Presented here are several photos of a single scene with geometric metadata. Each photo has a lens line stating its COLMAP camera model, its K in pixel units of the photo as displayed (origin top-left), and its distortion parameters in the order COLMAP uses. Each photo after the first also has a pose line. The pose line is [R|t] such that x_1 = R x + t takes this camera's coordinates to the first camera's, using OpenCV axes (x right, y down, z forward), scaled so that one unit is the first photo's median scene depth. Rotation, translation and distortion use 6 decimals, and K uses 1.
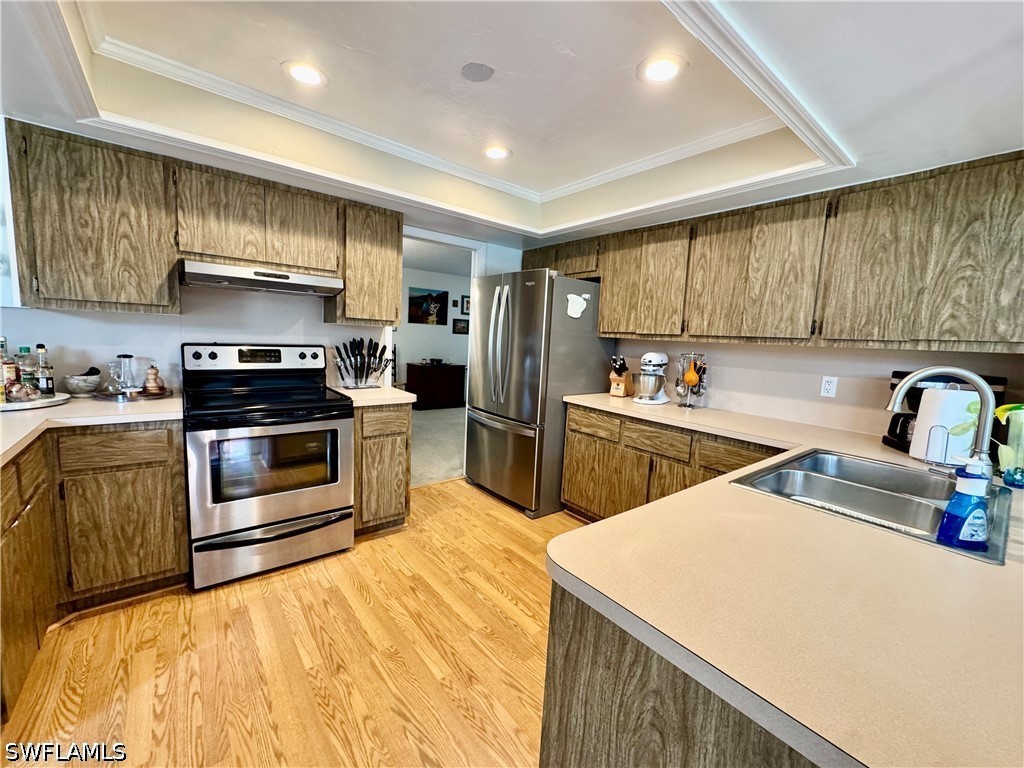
lens RADIAL K [[412.7, 0, 510.4], [0, 412.7, 383.7], [0, 0, 1]] dist [-0.001784, -0.000322]
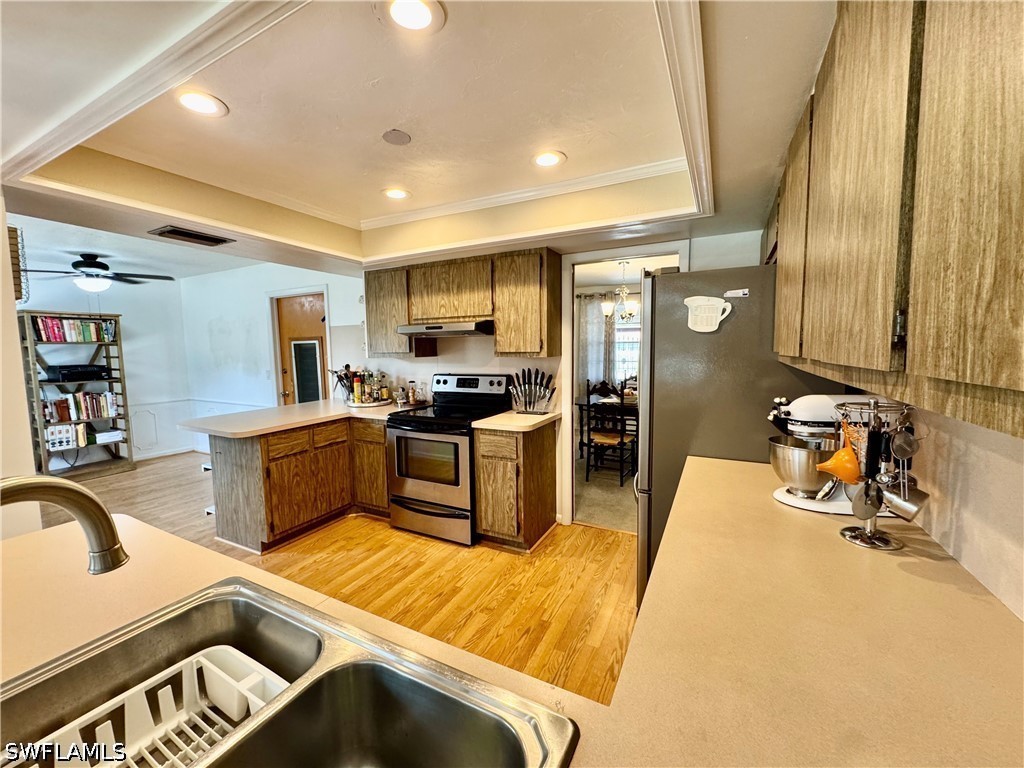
lens RADIAL K [[412.7, 0, 509.1], [0, 412.7, 383.9], [0, 0, 1]] dist [-0.001784, -0.000322]
pose [[0.400379, 0.027451, -0.915938, 0.747560], [-0.071140, 0.997466, -0.001203, -0.075688], [0.913584, 0.065642, 0.401317, 0.601977]]
